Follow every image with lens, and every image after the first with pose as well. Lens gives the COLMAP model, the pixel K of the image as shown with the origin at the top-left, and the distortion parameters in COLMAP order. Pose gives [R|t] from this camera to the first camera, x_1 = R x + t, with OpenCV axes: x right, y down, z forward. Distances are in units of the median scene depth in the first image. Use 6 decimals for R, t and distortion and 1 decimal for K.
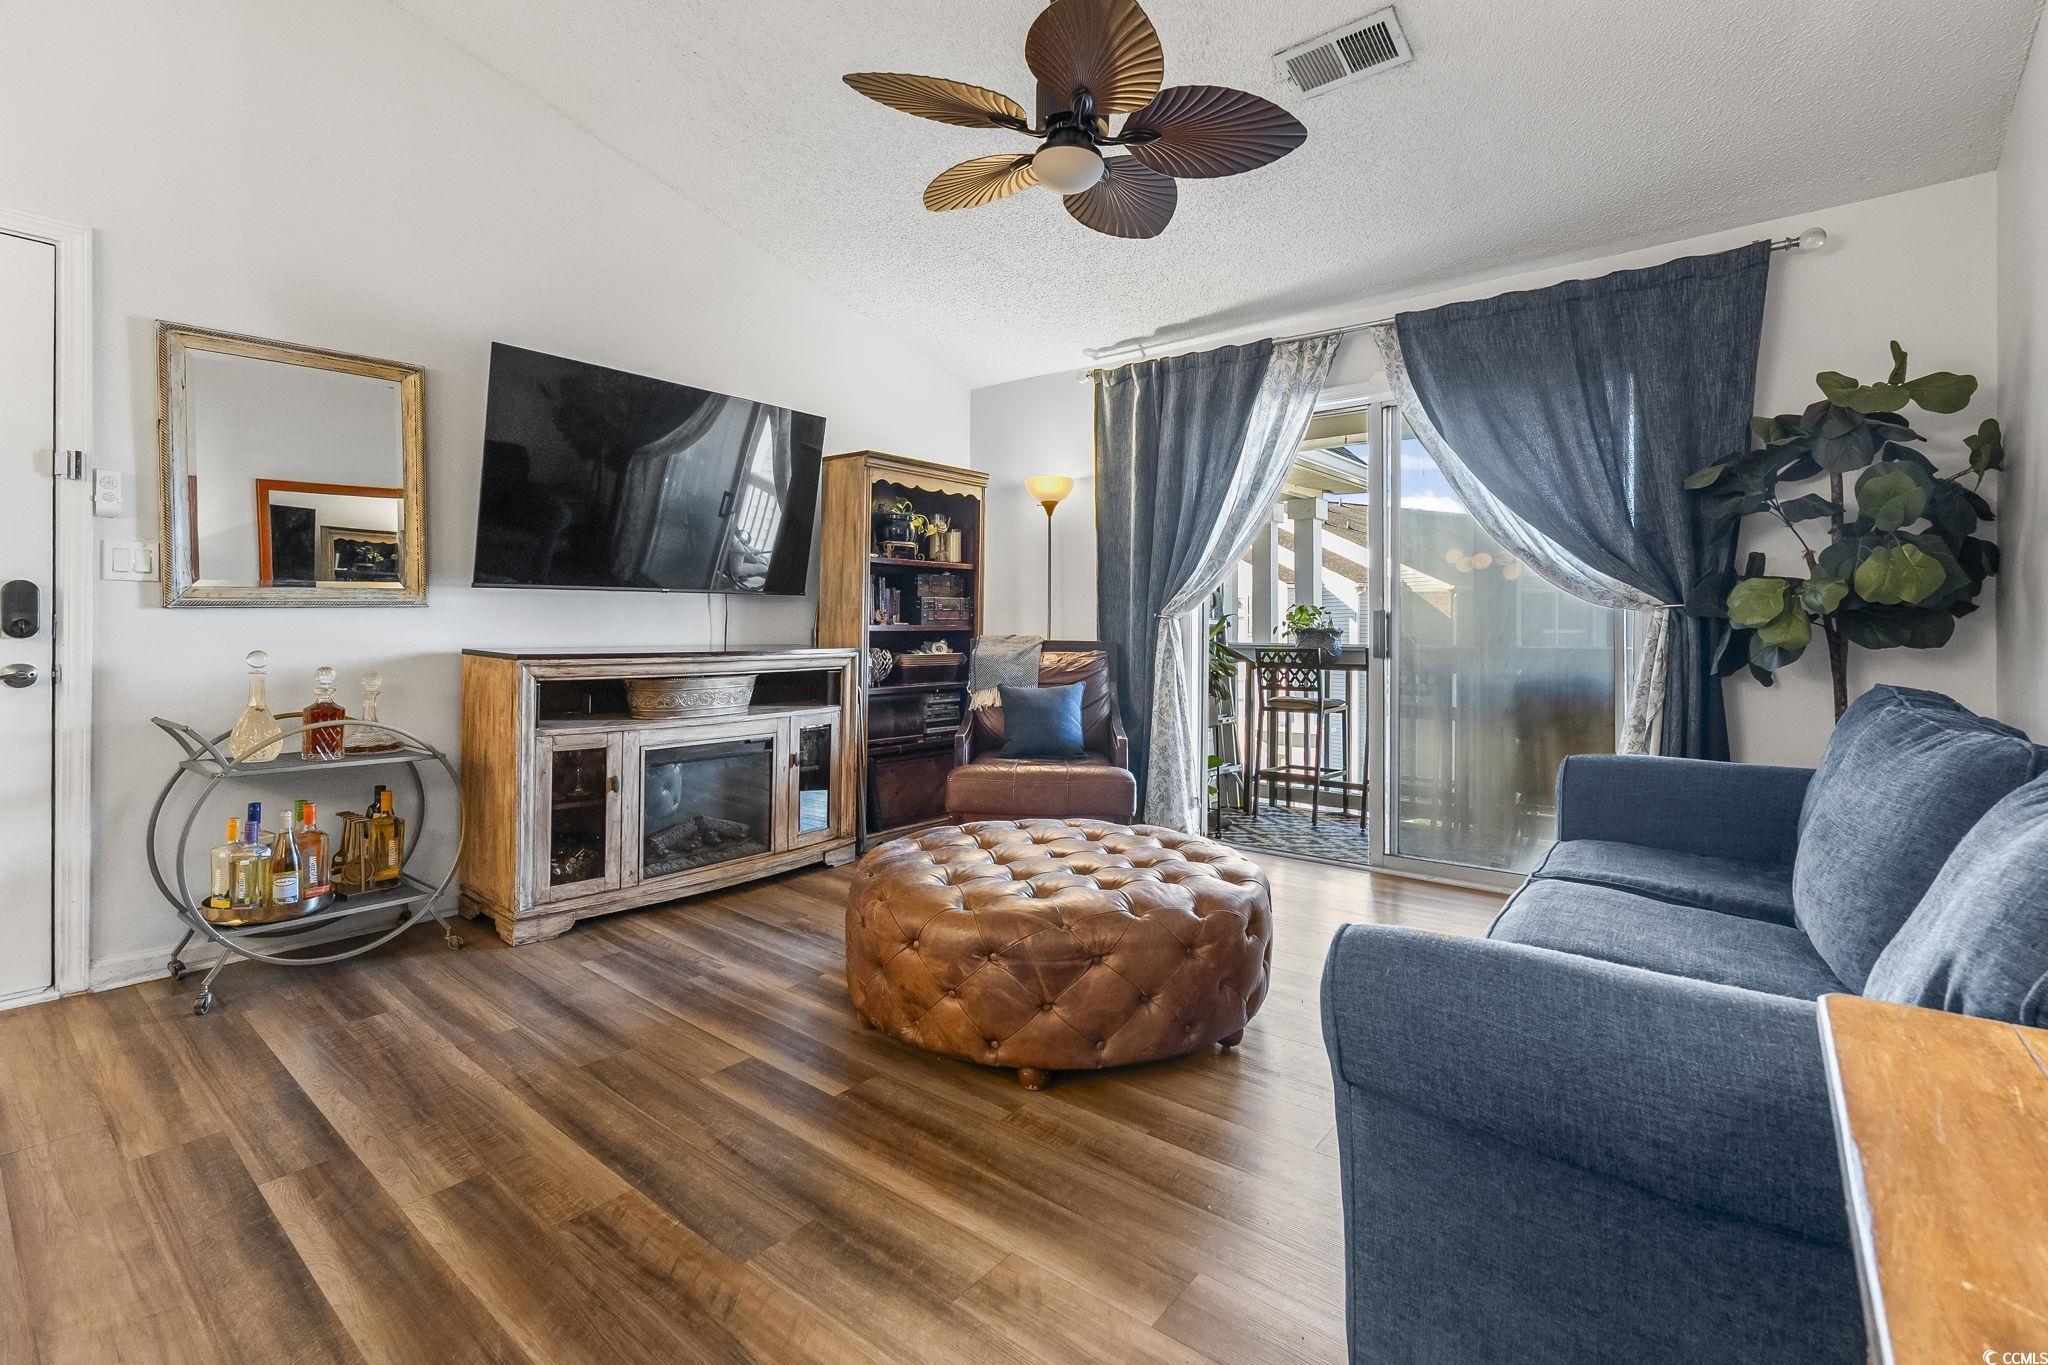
lens RADIAL K [[913.0, 0, 1045.0], [0, 913.0, 626.9], [0, 0, 1]] dist [-0.001516, -0.000105]
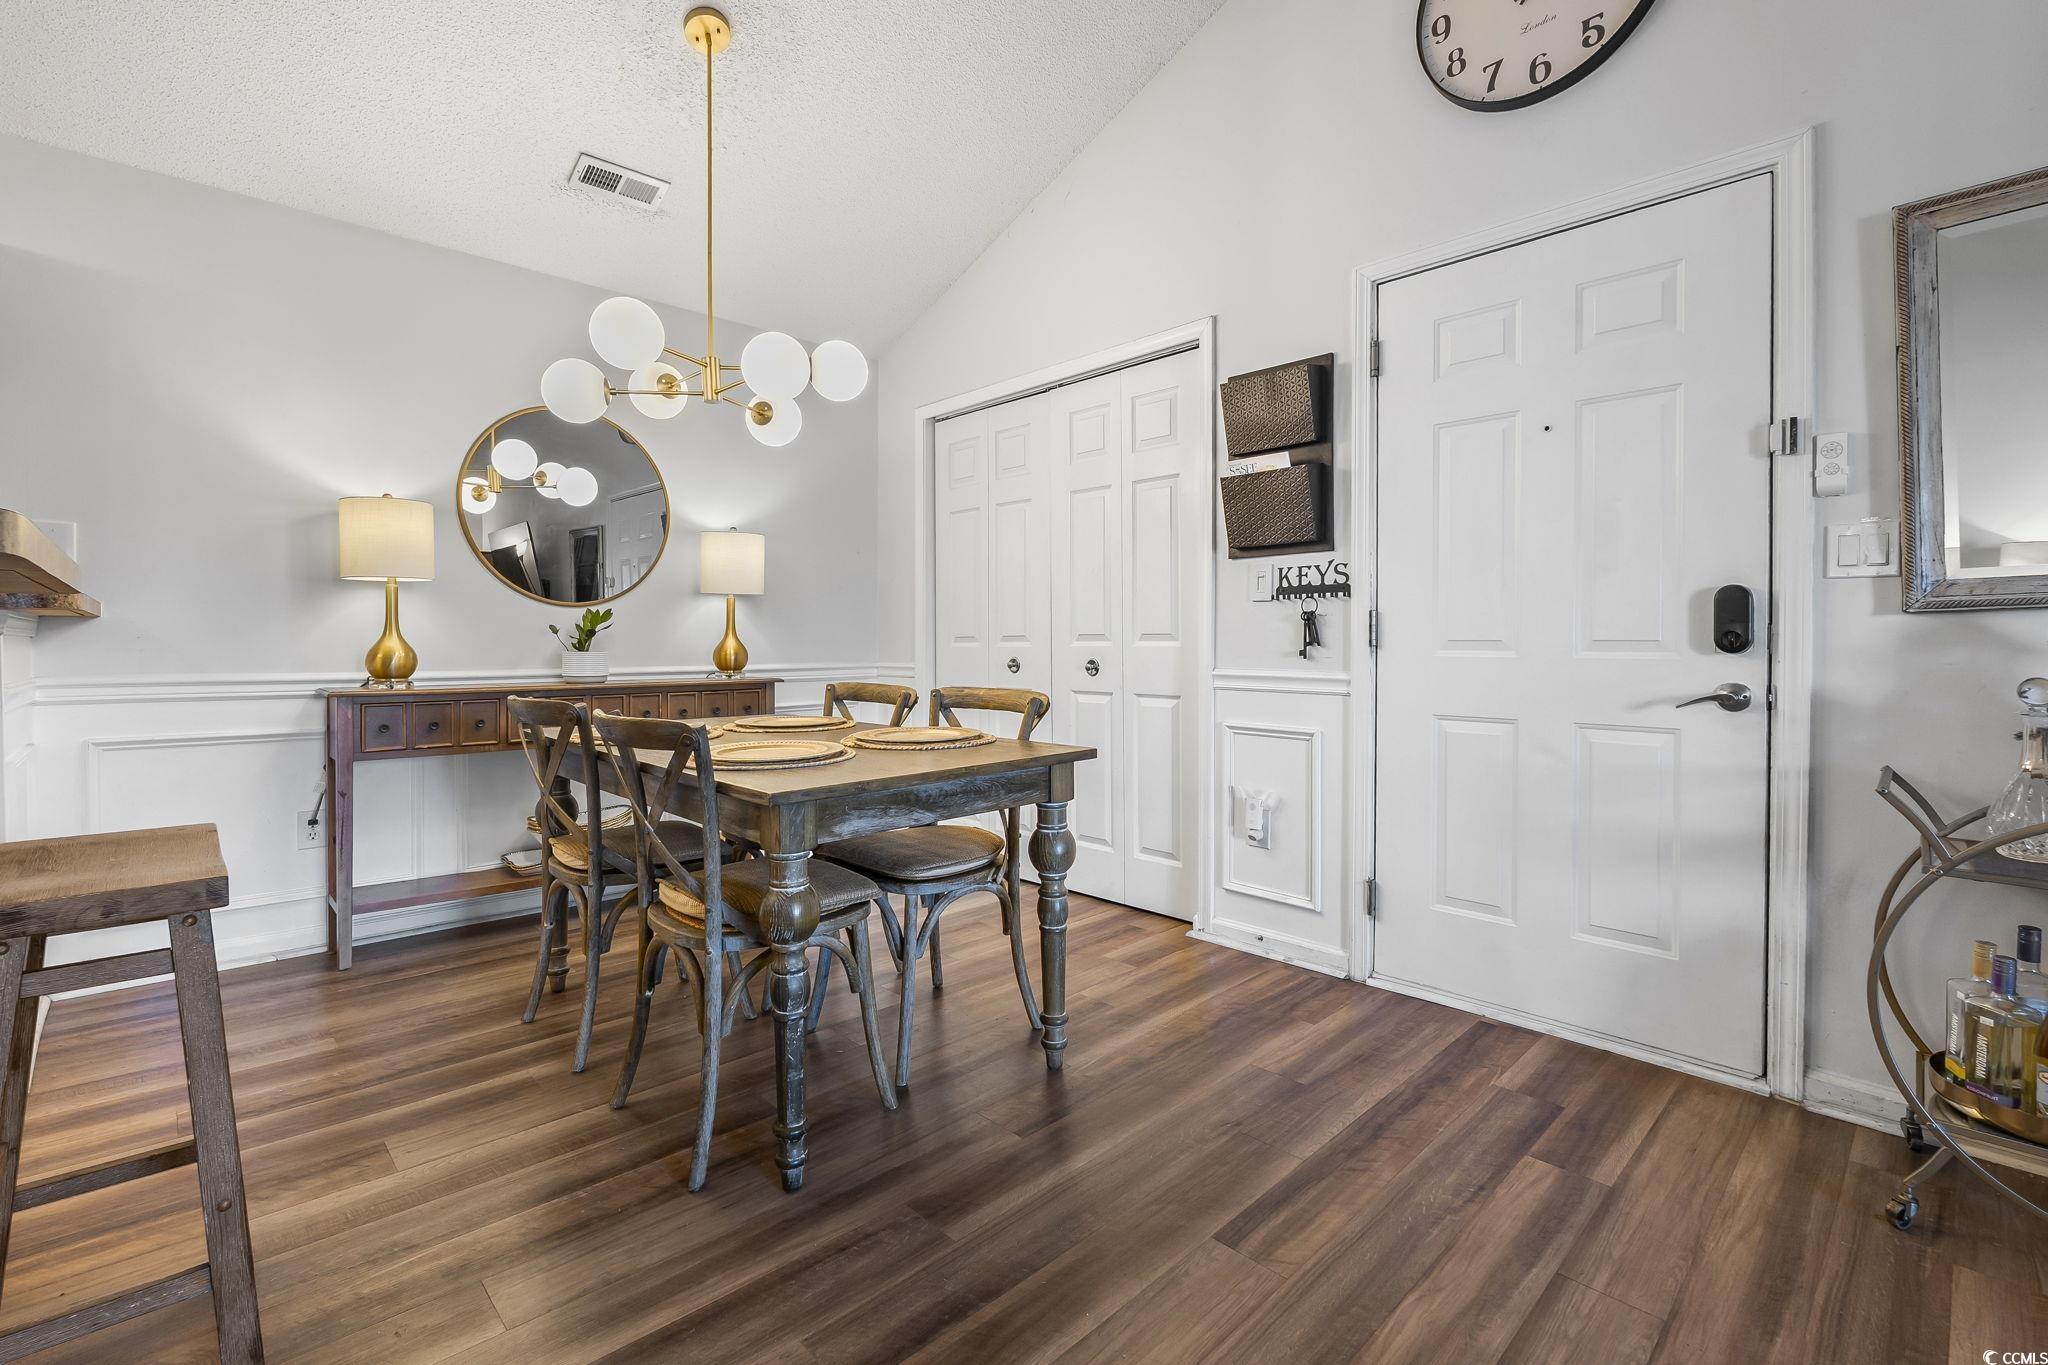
lens RADIAL K [[913.0, 0, 1024.0], [0, 913.0, 645.4], [0, 0, 1]] dist [-0.001516, -0.000105]
pose [[-0.148460, 0.003071, -0.988914, -0.167527], [0.001033, 0.999995, 0.002950, 0.001798], [0.988918, -0.000583, -0.148462, 0.432714]]
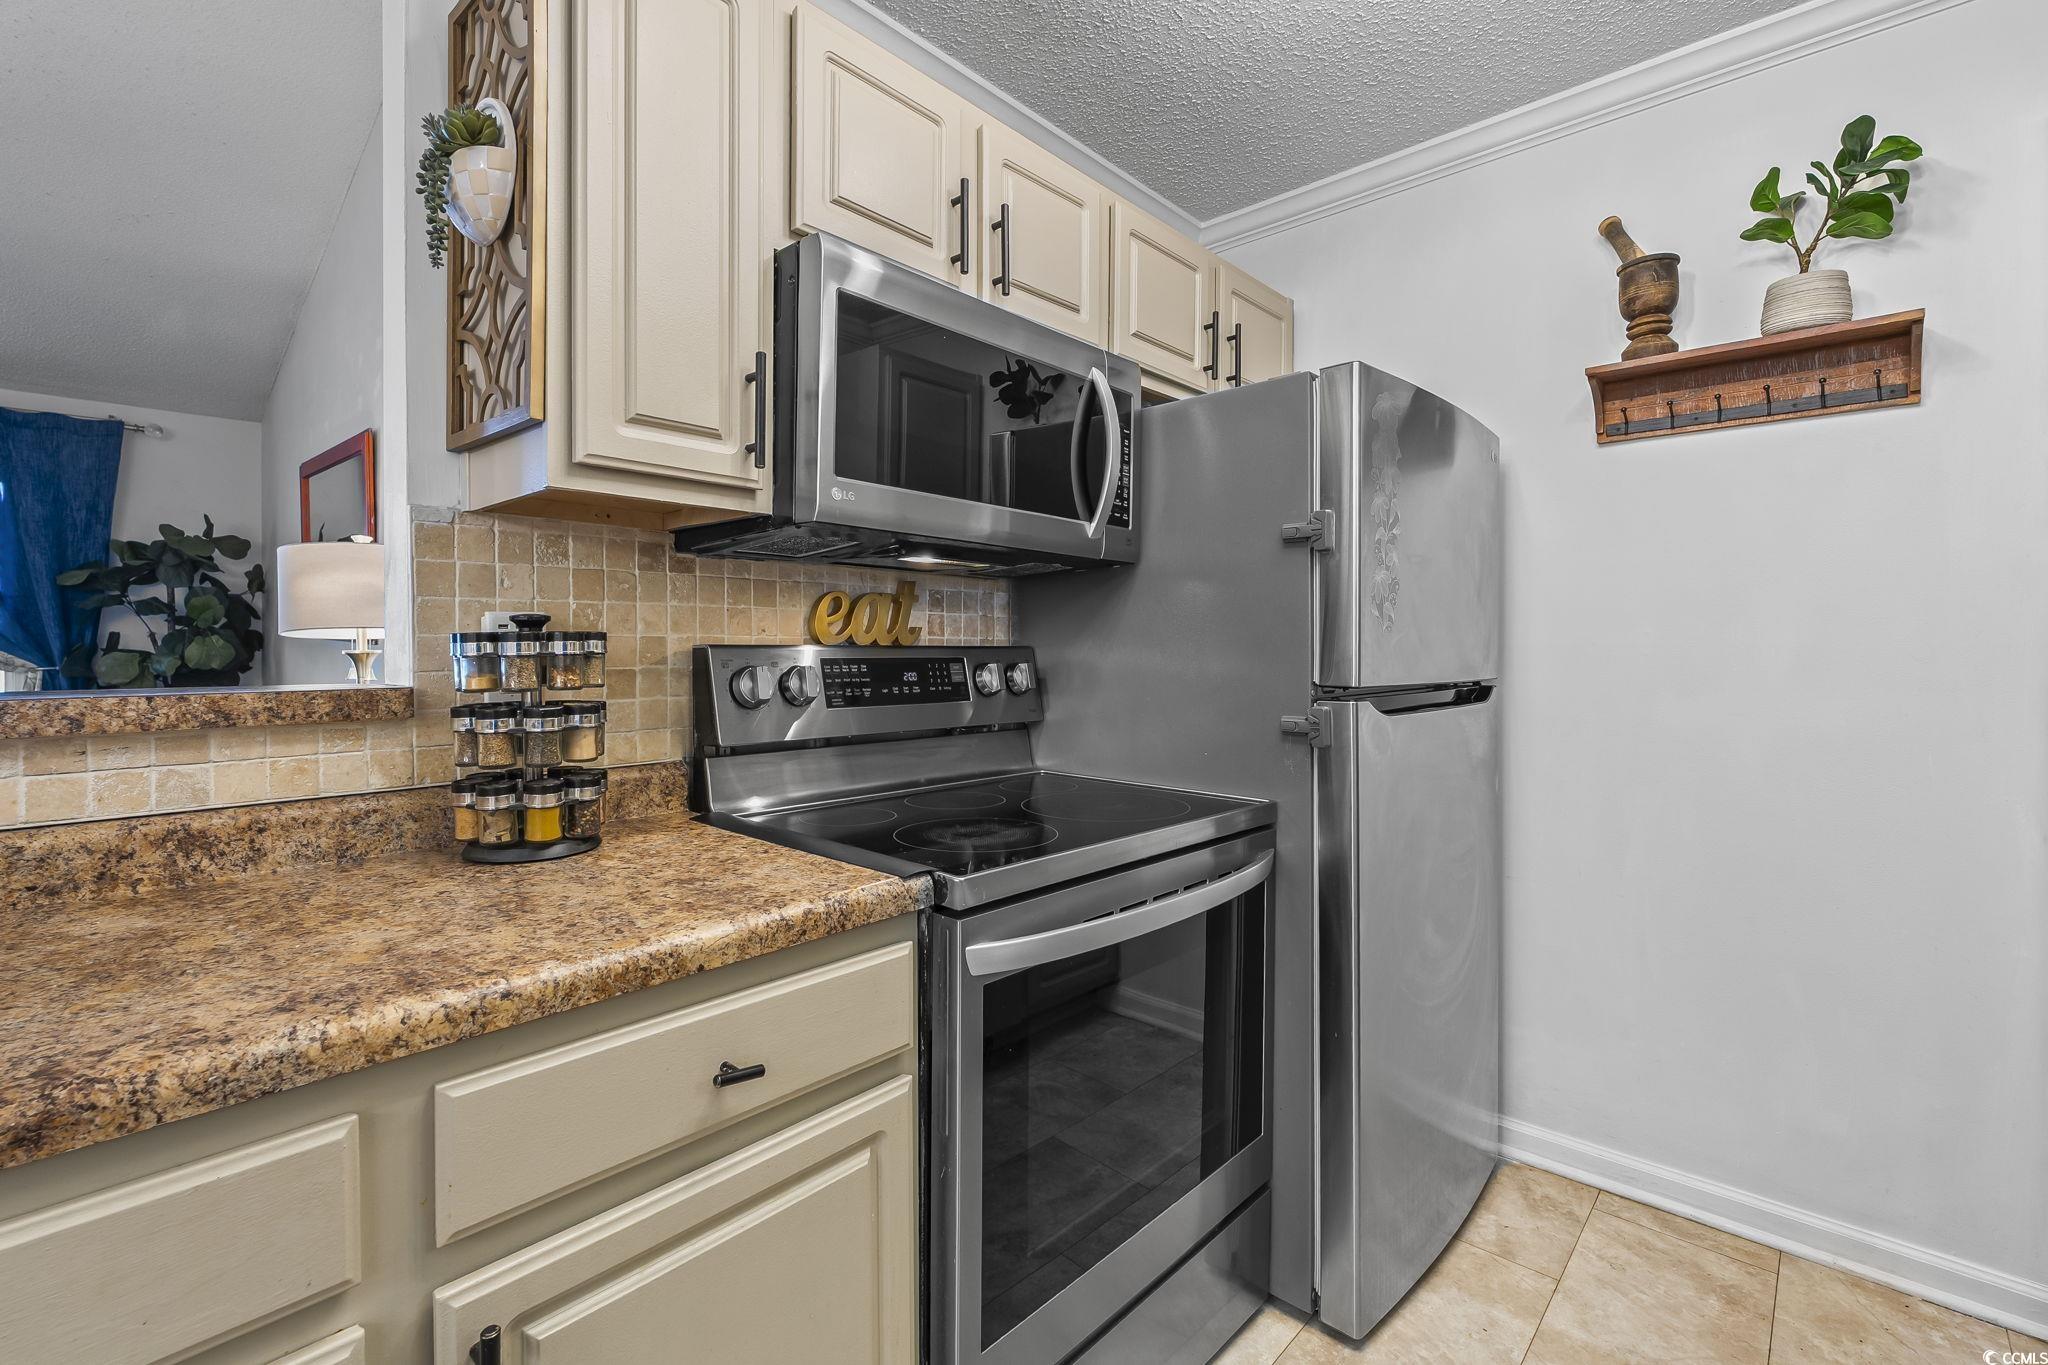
lens RADIAL K [[913.0, 0, 1022.8], [0, 913.0, 649.2], [0, 0, 1]] dist [-0.001516, -0.000105]
pose [[0.077623, -0.002623, 0.996979, -0.630978], [0.001028, 0.999996, 0.002551, -0.061760], [-0.996982, 0.000826, 0.077626, -0.634714]]
